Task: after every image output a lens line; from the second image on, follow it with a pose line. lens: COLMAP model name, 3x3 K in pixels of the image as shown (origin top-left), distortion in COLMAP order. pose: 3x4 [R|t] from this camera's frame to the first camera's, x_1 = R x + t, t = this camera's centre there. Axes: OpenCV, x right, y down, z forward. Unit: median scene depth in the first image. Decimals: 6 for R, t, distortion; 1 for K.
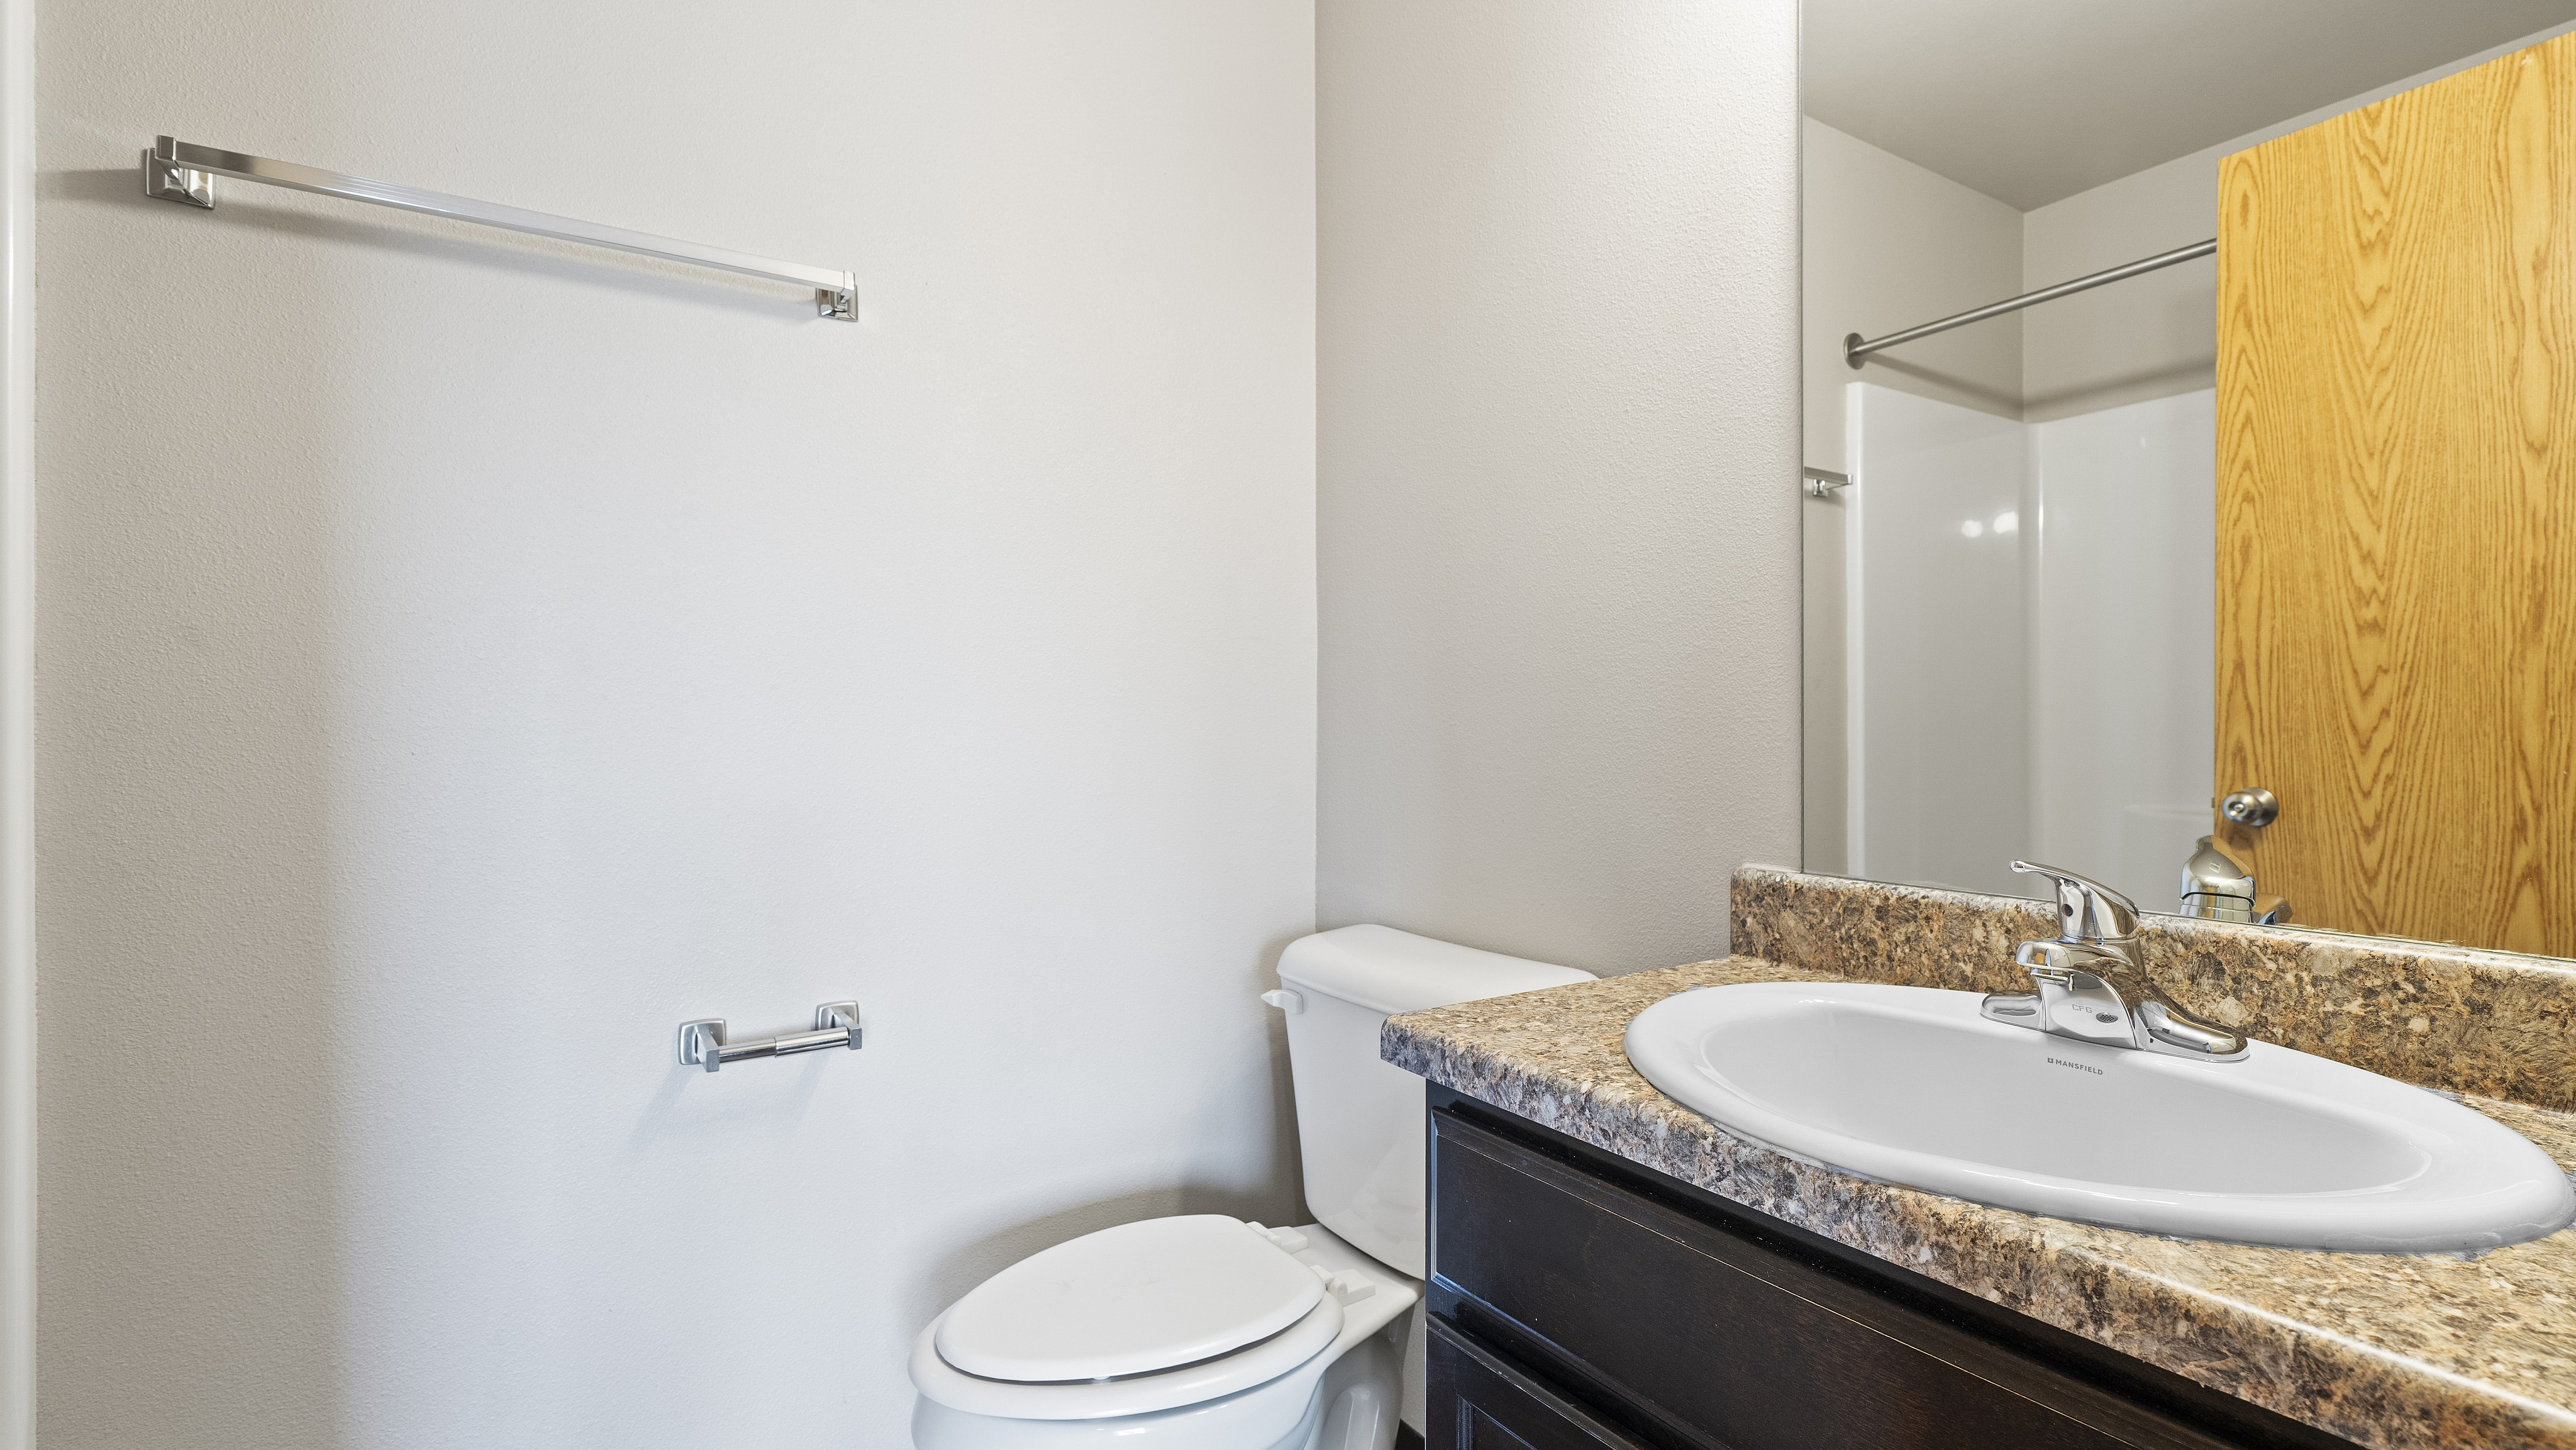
lens RADIAL K [[1167.2, 0, 1319.9], [0, 1167.2, 737.1], [0, 0, 1]] dist [-0.003687, 0.000434]
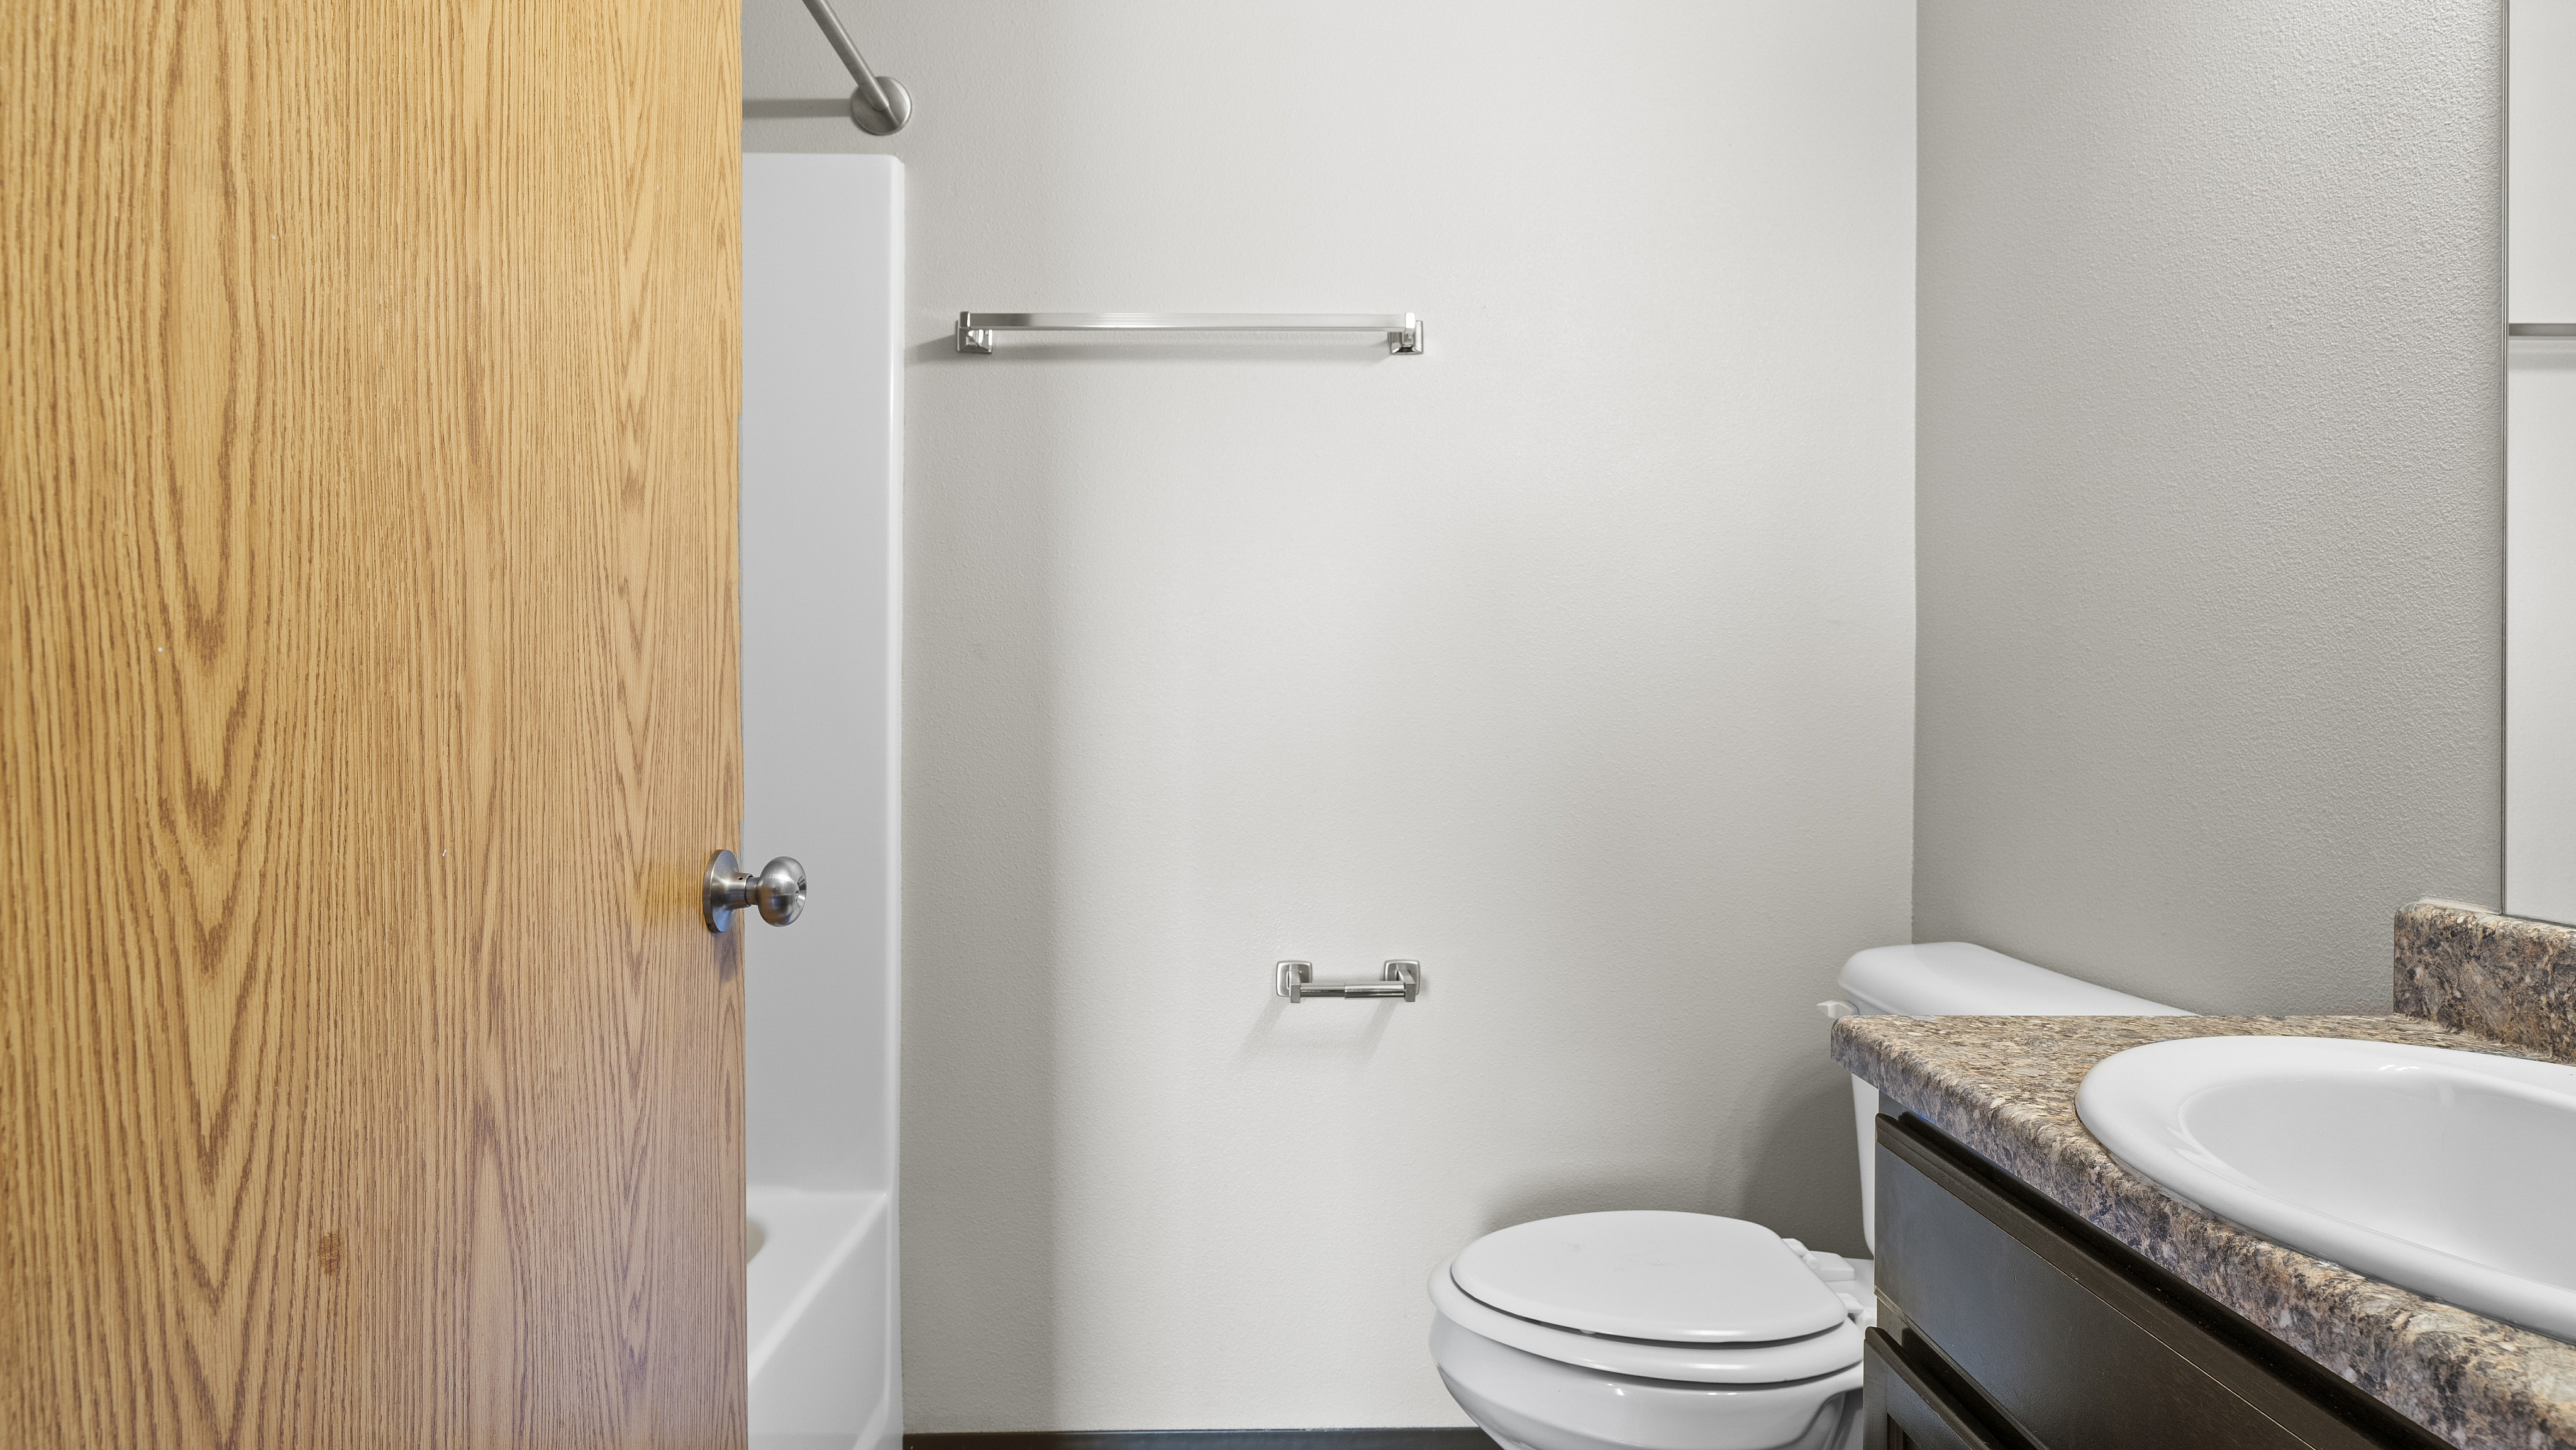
lens RADIAL K [[1213.9, 0, 1290.1], [0, 1213.9, 729.2], [0, 0, 1]] dist [-0.004041, 0.000200]
pose [[0.848510, 0.010530, -0.529074, 0.301107], [-0.010110, 0.999942, 0.003688, 0.002992], [0.529083, 0.002219, 0.848567, -0.143818]]
